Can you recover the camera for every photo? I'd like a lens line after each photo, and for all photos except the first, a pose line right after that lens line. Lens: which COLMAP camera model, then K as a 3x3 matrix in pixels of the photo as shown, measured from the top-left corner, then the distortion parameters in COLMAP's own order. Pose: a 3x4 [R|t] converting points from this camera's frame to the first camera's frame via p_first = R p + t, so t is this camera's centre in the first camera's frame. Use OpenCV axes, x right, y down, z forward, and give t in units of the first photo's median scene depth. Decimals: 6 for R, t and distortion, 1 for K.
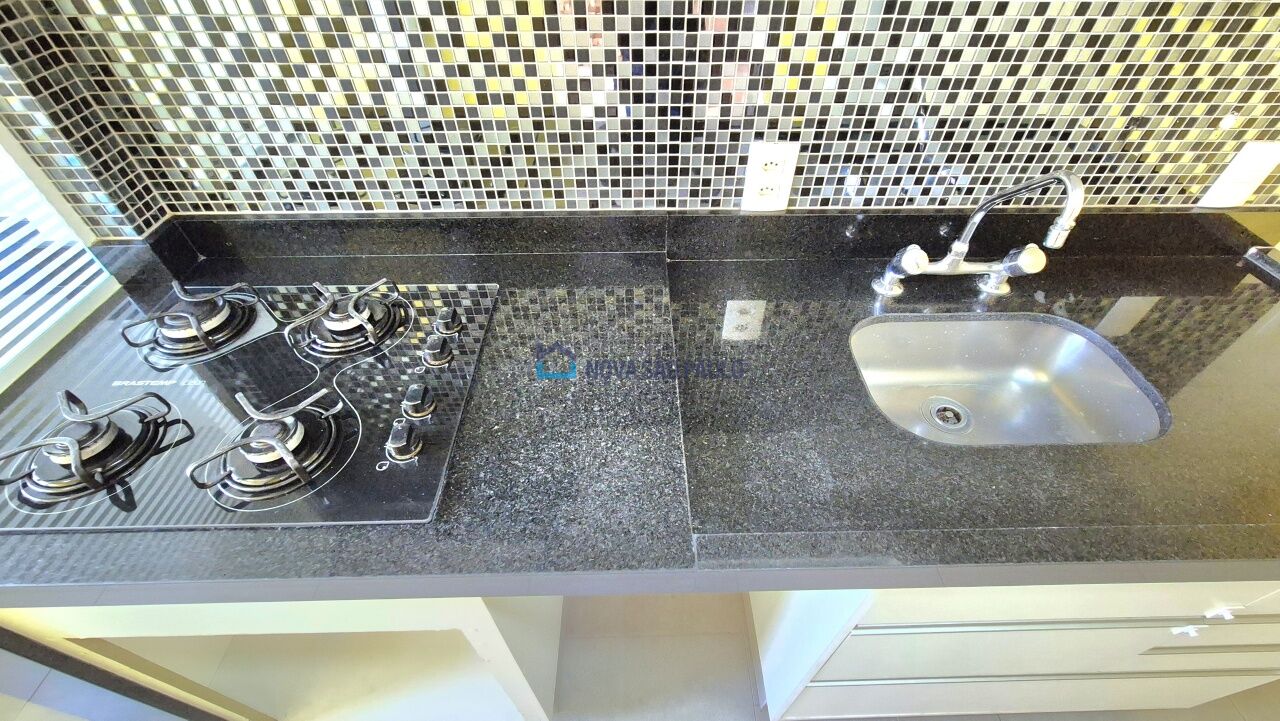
lens RADIAL K [[523.3, 0, 643.6], [0, 523.3, 357.3], [0, 0, 1]] dist [-0.002179, 0.000650]
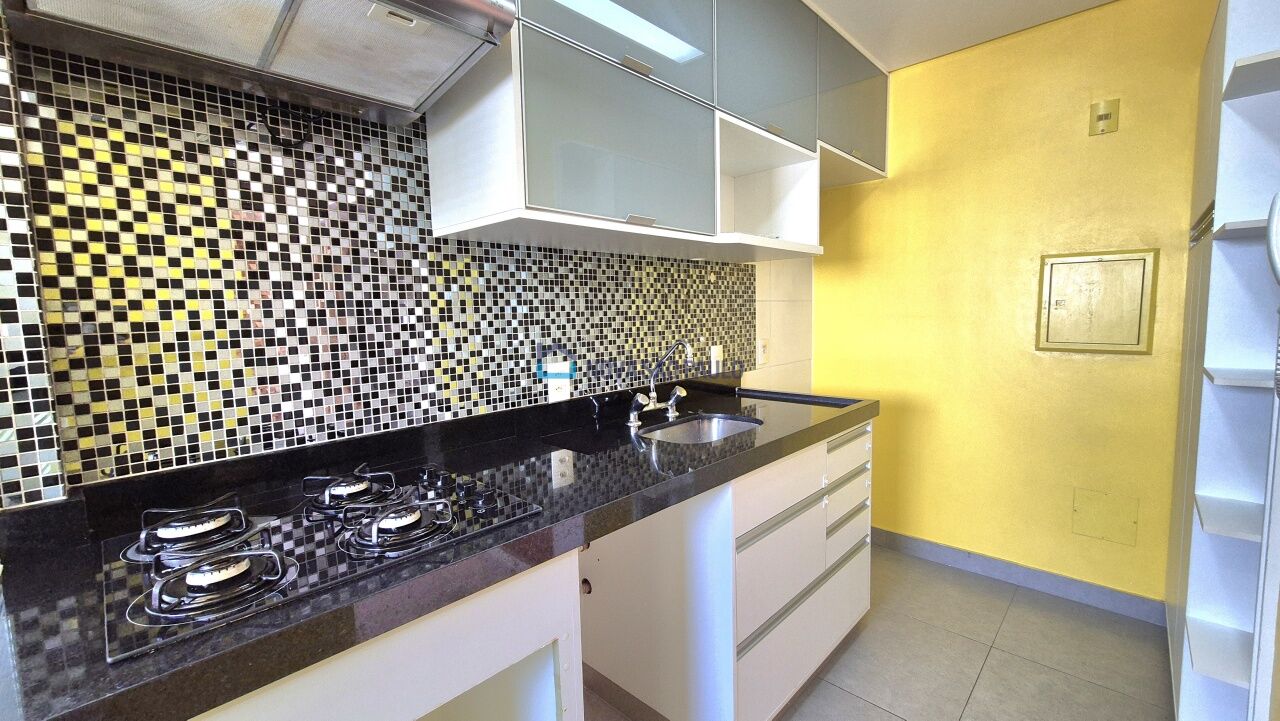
lens RADIAL K [[523.3, 0, 642.9], [0, 523.3, 356.7], [0, 0, 1]] dist [-0.002179, 0.000650]
pose [[0.706830, -0.086879, 0.702028, -0.925895], [0.514830, 0.743783, -0.426305, 0.583110], [-0.485119, 0.662751, 0.570457, -0.265760]]
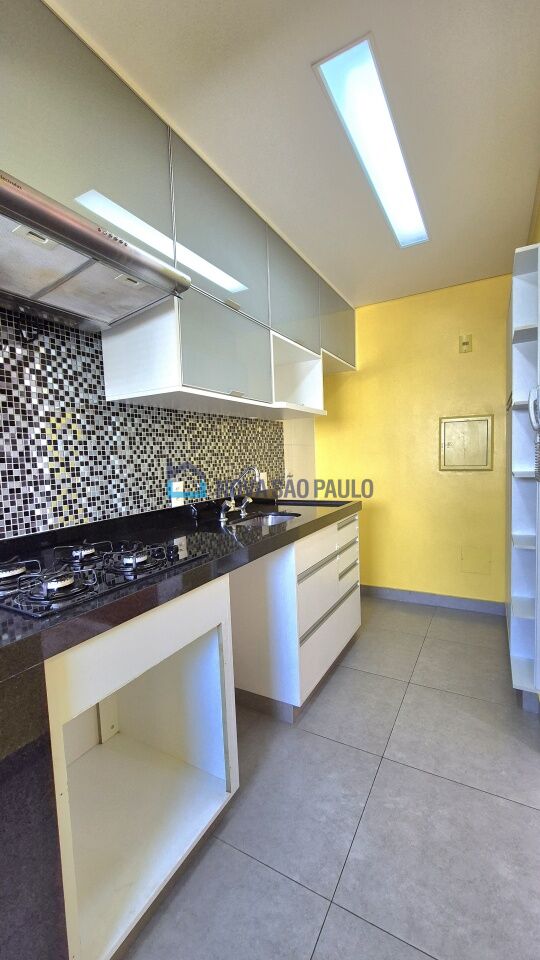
lens RADIAL K [[393.7, 0, 270.4], [0, 393.7, 483.6], [0, 0, 1]] dist [-0.002910, 0.000150]
pose [[0.512812, -0.088290, 0.853949, -1.493136], [0.629241, 0.715327, -0.303913, 0.660642], [-0.584021, 0.693189, 0.422384, -0.271692]]
